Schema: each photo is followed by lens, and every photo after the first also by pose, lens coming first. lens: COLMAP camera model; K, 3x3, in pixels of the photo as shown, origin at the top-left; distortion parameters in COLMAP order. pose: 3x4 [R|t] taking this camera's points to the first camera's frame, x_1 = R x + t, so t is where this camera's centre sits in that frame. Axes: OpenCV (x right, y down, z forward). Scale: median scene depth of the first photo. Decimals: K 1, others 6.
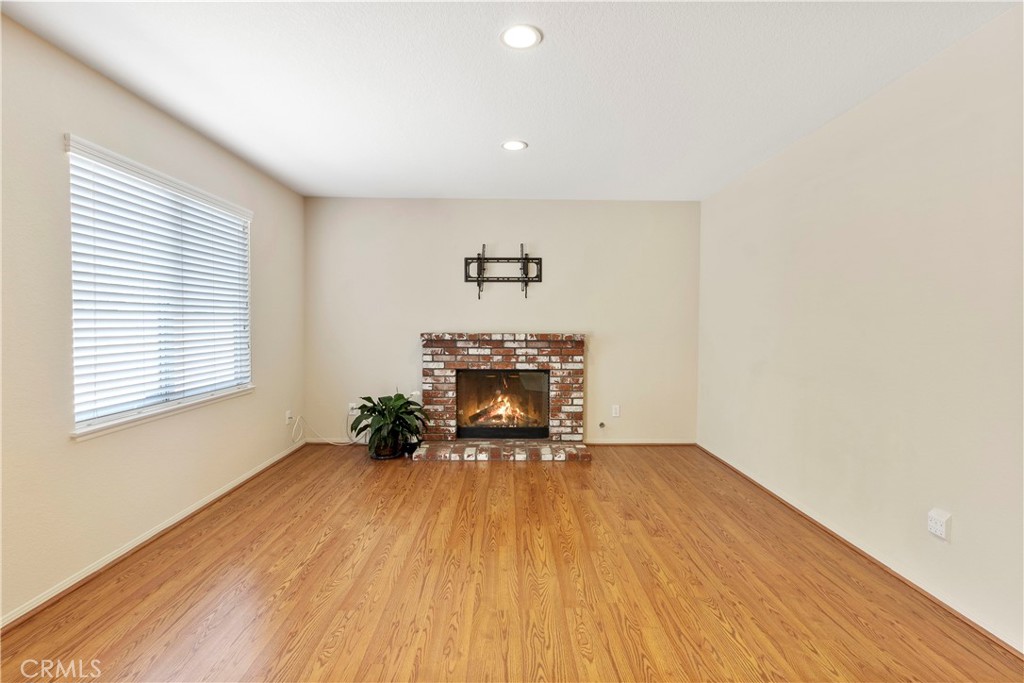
lens RADIAL K [[471.9, 0, 513.6], [0, 471.9, 334.9], [0, 0, 1]] dist [-0.002361, -0.001029]
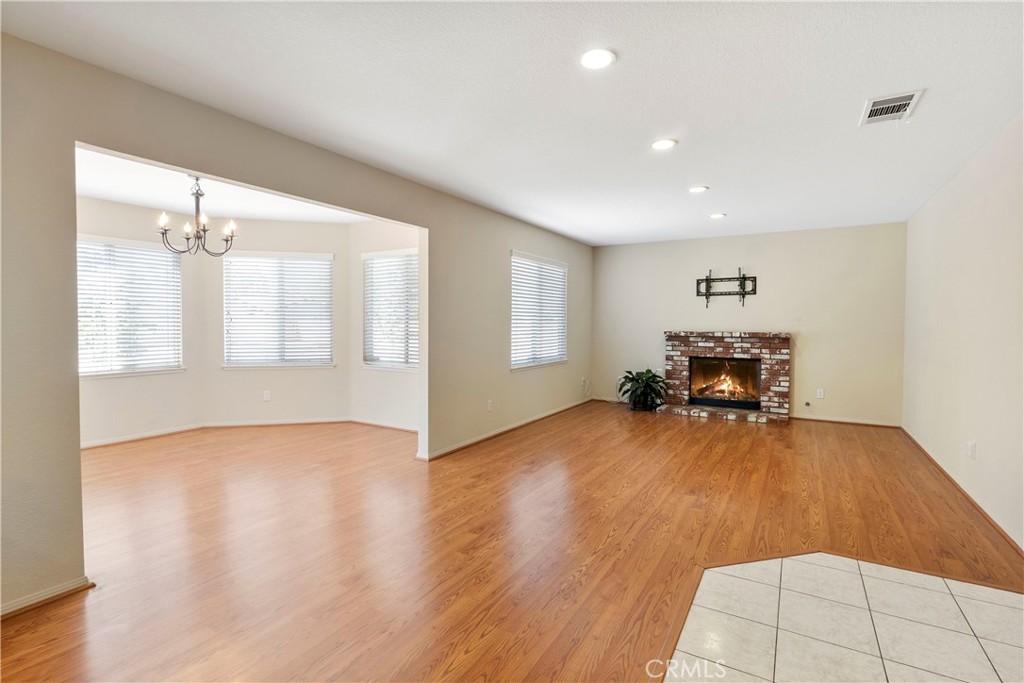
lens RADIAL K [[485.2, 0, 512.0], [0, 485.2, 341.5], [0, 0, 1]] dist [-0.004018, -0.000362]
pose [[0.850415, 0.017240, -0.525829, 0.201028], [-0.013676, 0.999850, 0.010662, 0.018606], [0.525934, -0.001876, 0.850523, -0.565555]]
